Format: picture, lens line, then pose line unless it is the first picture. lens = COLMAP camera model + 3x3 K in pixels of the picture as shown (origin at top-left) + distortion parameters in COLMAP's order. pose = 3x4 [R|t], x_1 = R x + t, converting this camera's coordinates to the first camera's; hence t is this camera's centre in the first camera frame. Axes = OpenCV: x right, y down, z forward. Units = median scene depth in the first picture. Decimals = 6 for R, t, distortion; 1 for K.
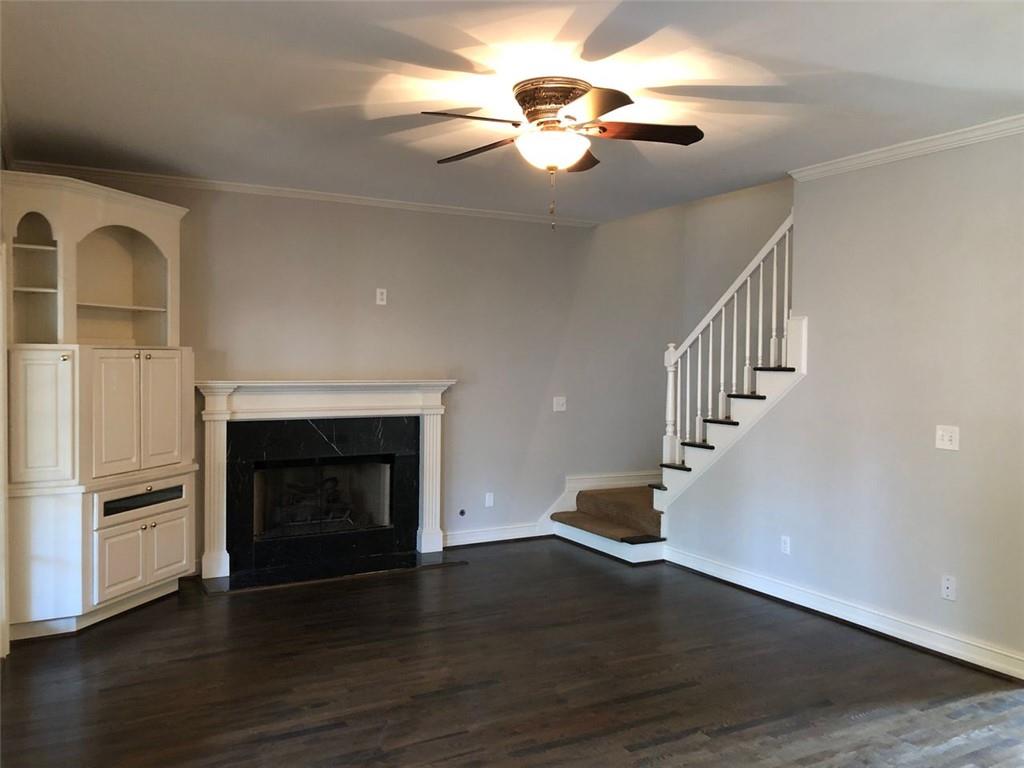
lens RADIAL K [[832.5, 0, 512.0], [0, 832.5, 384.0], [0, 0, 1]] dist [0.048729, -0.059496]
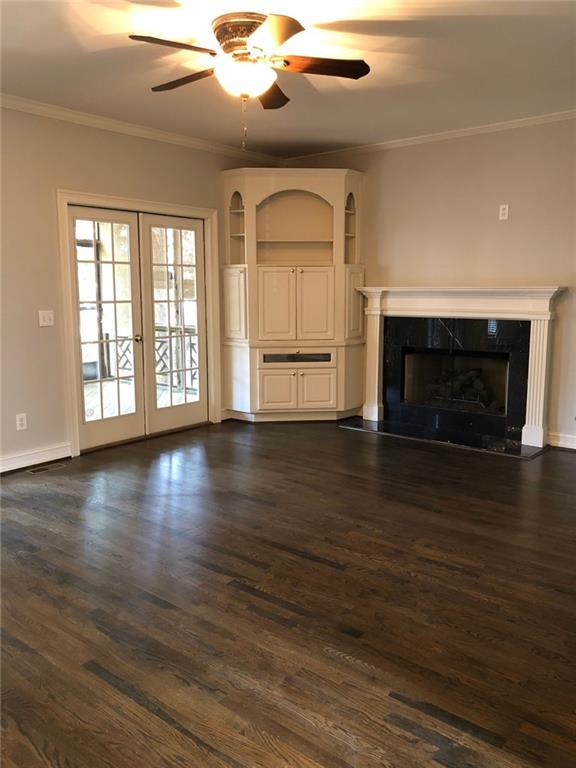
lens RADIAL K [[624.4, 0, 288.0], [0, 624.4, 384.0], [0, 0, 1]] dist [0.048729, -0.059496]
pose [[0.365622, 0.134921, -0.920933, 0.657528], [-0.020810, 0.990376, 0.136833, 0.018107], [0.930531, -0.030865, 0.364911, 0.490676]]
